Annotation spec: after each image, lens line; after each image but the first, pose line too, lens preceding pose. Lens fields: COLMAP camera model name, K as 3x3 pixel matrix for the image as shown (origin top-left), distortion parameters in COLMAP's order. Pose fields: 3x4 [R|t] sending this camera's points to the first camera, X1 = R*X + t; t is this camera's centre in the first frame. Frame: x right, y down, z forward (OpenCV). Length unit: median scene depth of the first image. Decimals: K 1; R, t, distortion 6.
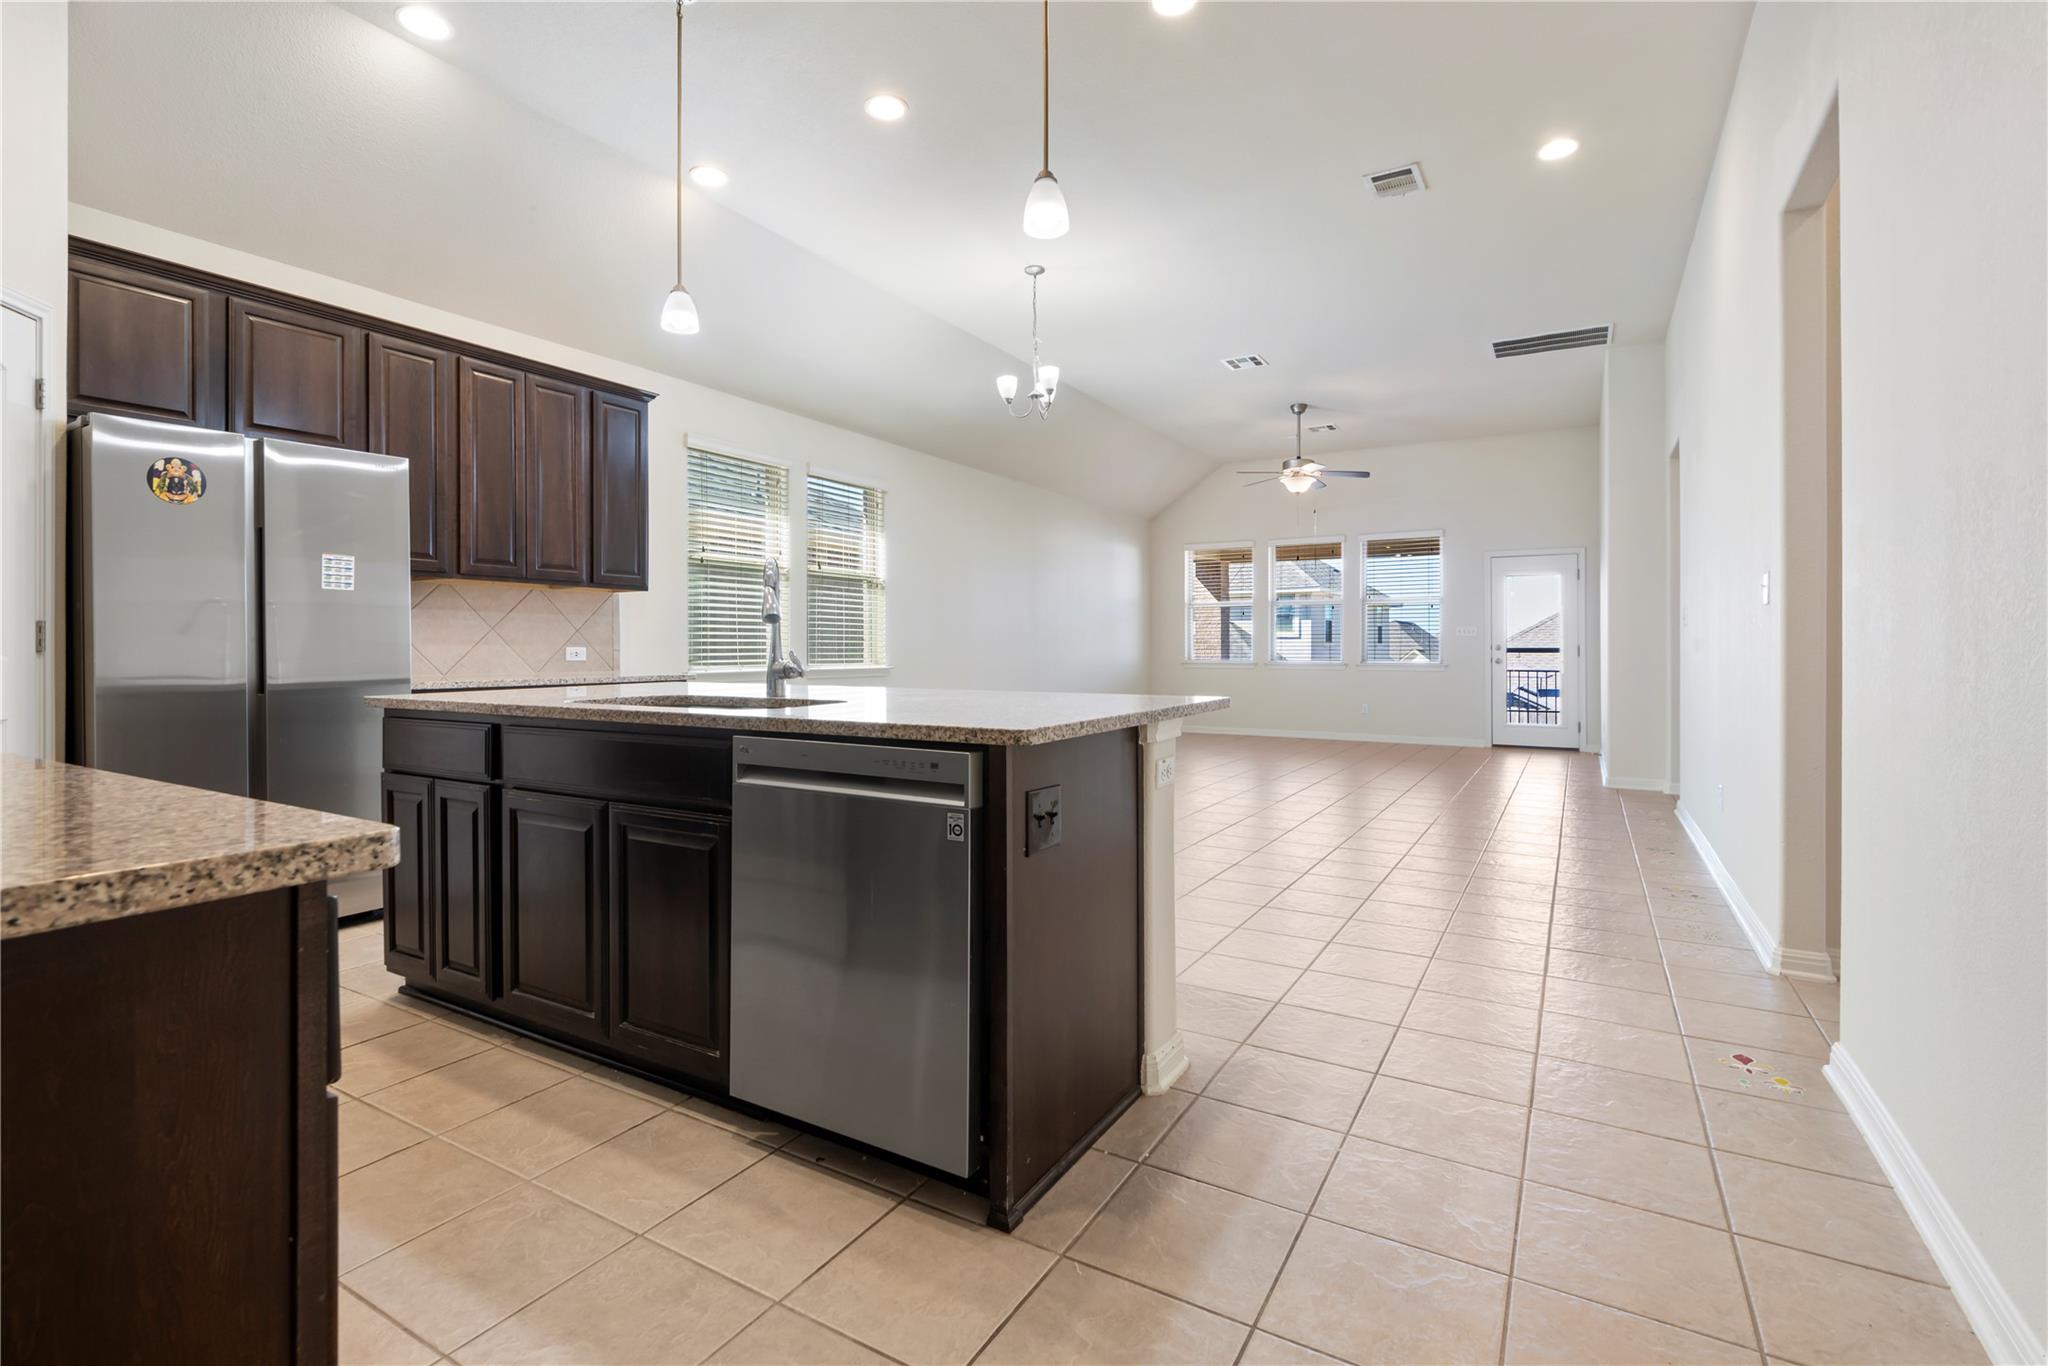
lens RADIAL K [[948.4, 0, 1027.2], [0, 948.4, 650.2], [0, 0, 1]] dist [-0.000374, -0.000555]
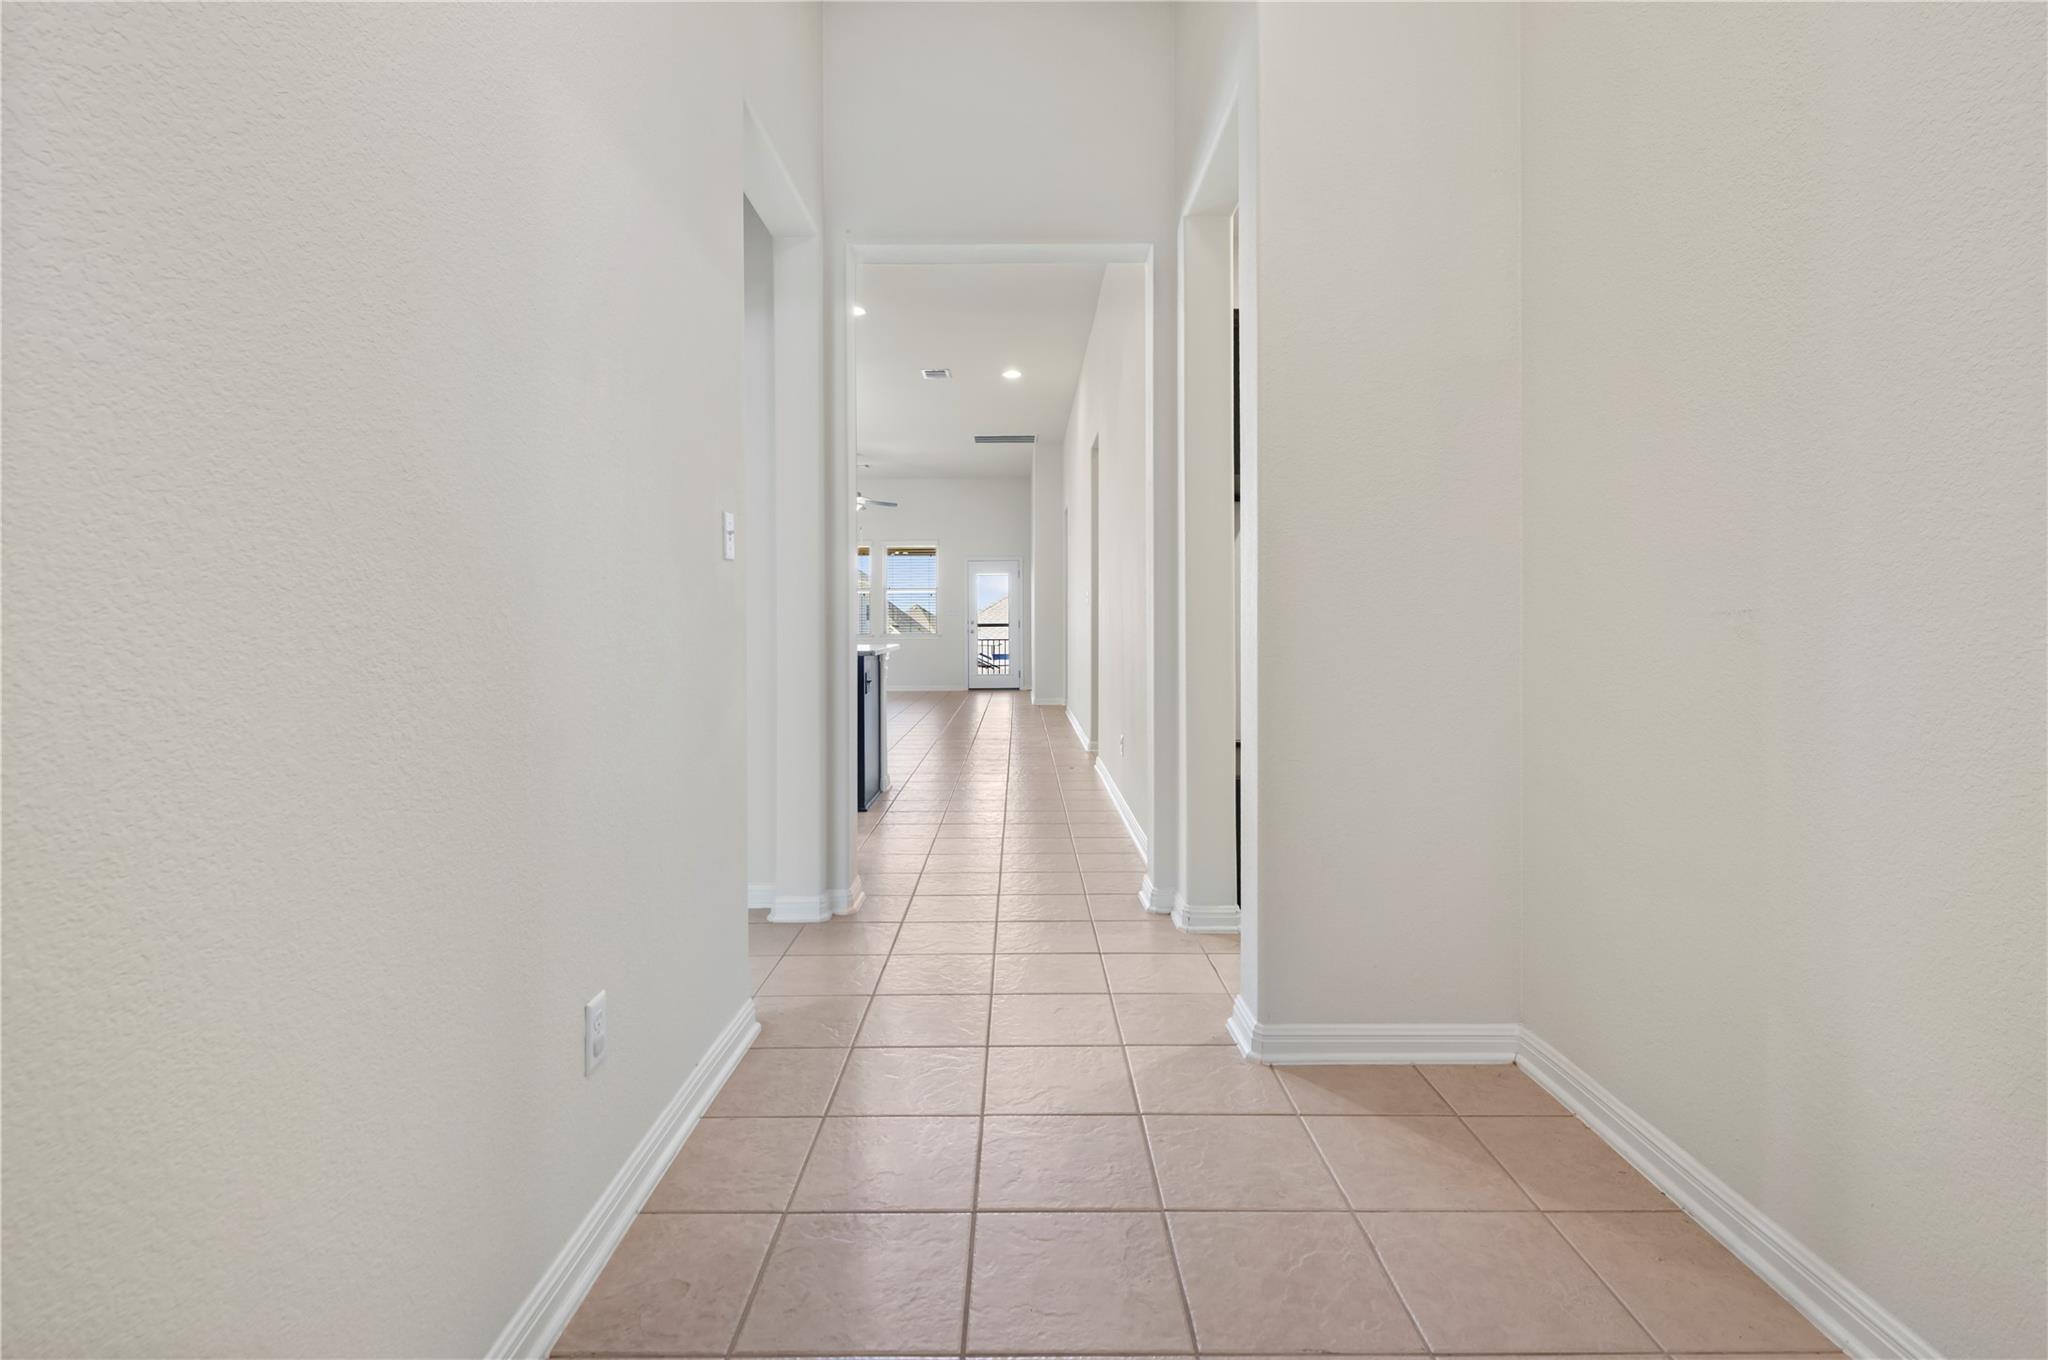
lens RADIAL K [[942.2, 0, 1024.0], [0, 942.2, 680.0], [0, 0, 1]] dist [-0.005122, -0.001174]
pose [[0.861226, -0.027140, 0.507498, -0.353589], [-0.001834, 0.998401, 0.056504, 0.006737], [-0.508220, -0.049593, 0.859798, -0.599698]]
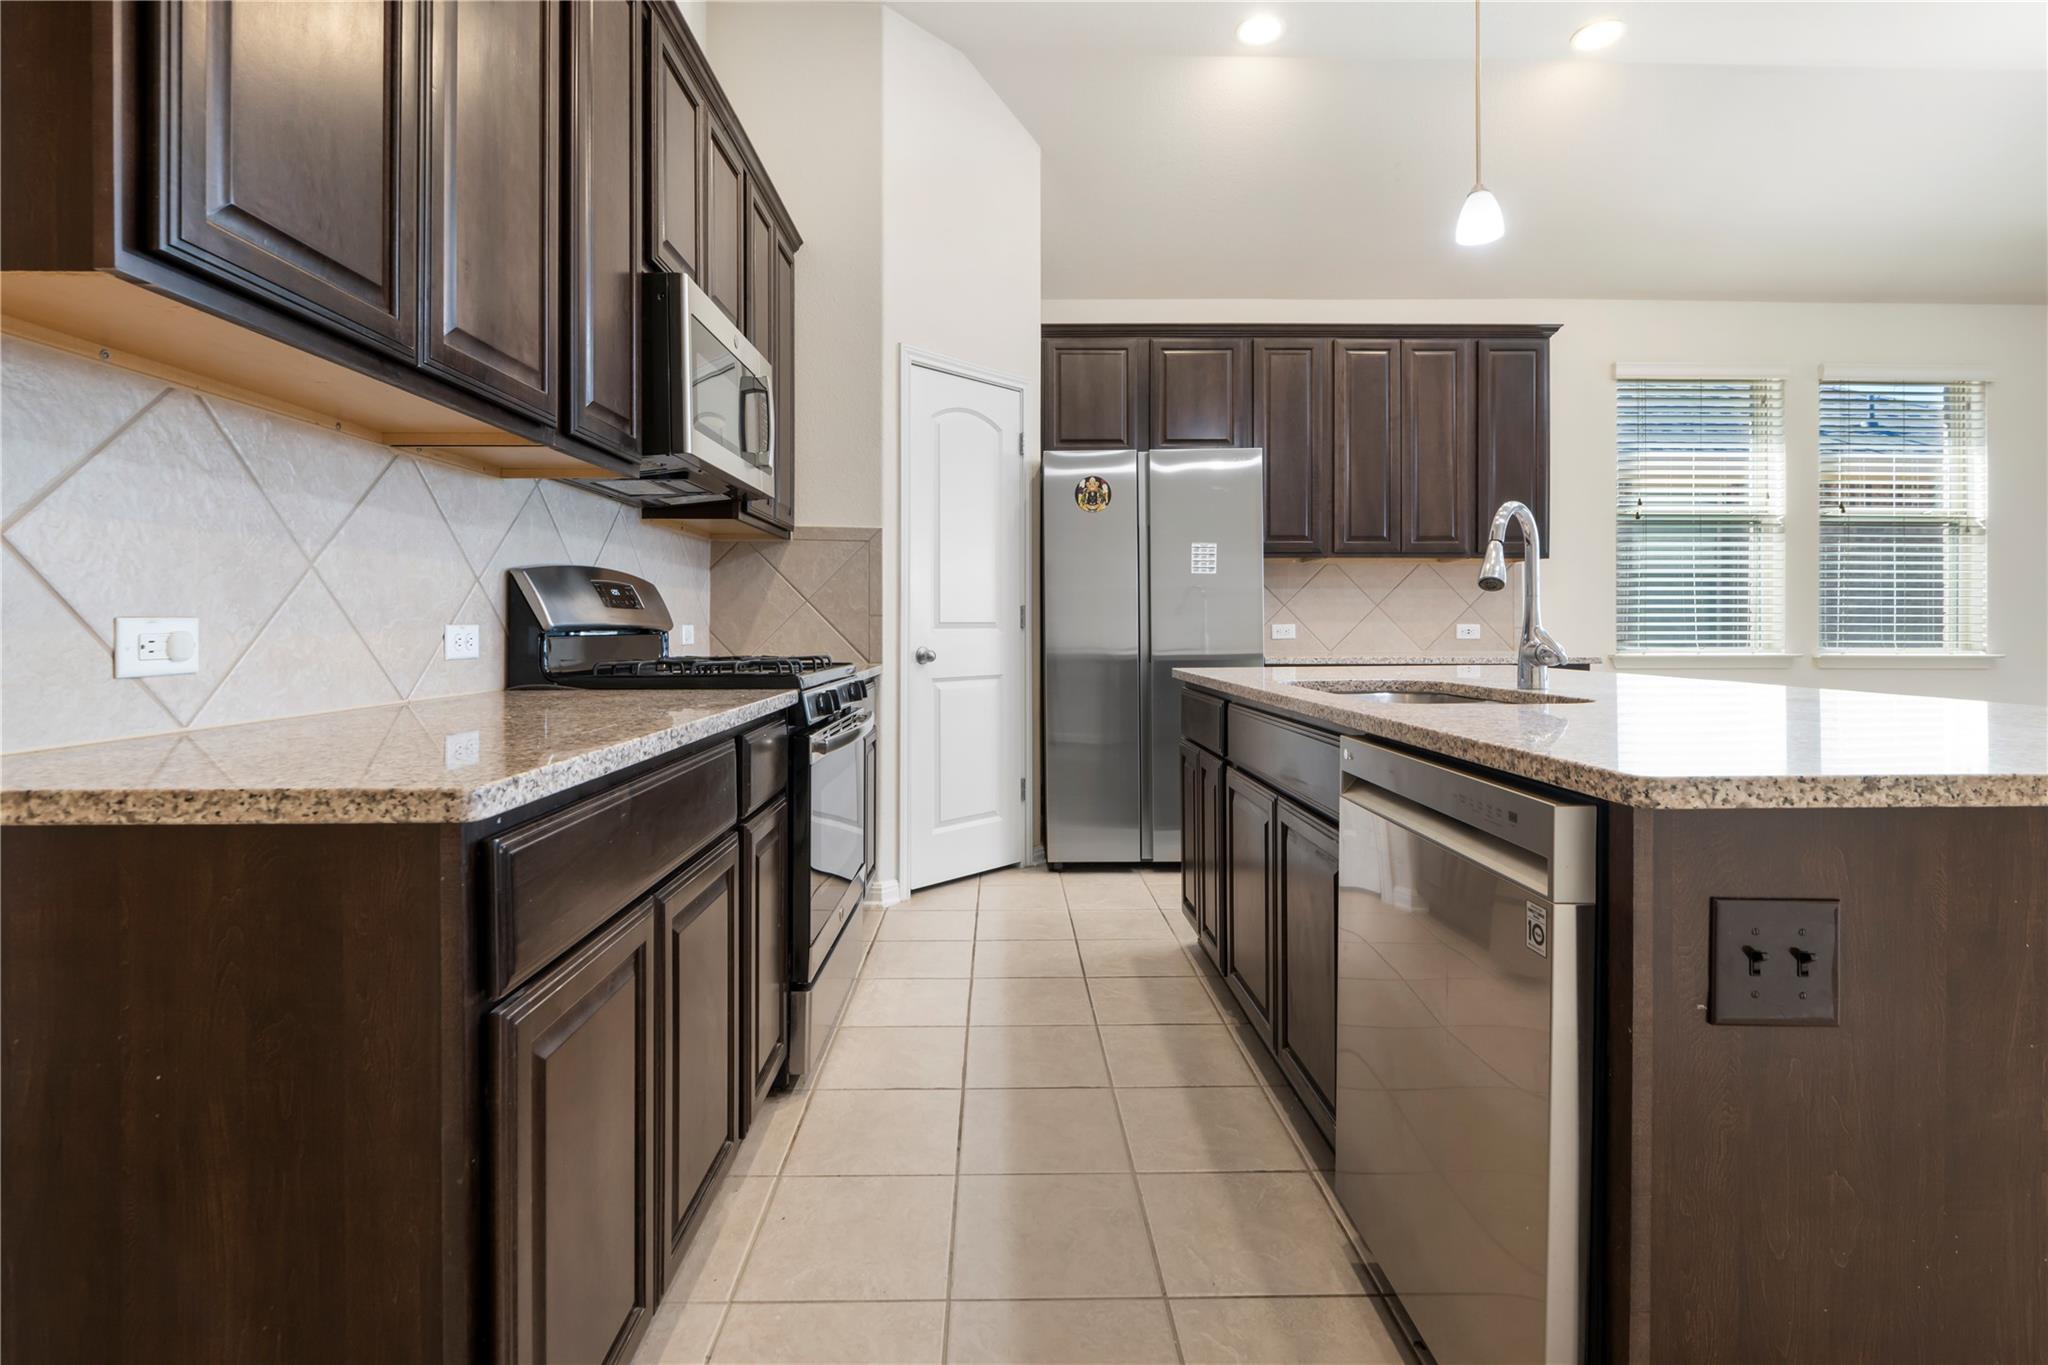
lens RADIAL K [[951.8, 0, 1020.5], [0, 951.8, 637.9], [0, 0, 1]] dist [0.027158, -0.023479]
pose [[0.524988, 0.010055, -0.851050, 0.085827], [-0.001553, 0.999940, 0.010856, 0.000639], [0.851108, -0.004378, 0.524972, 0.139081]]
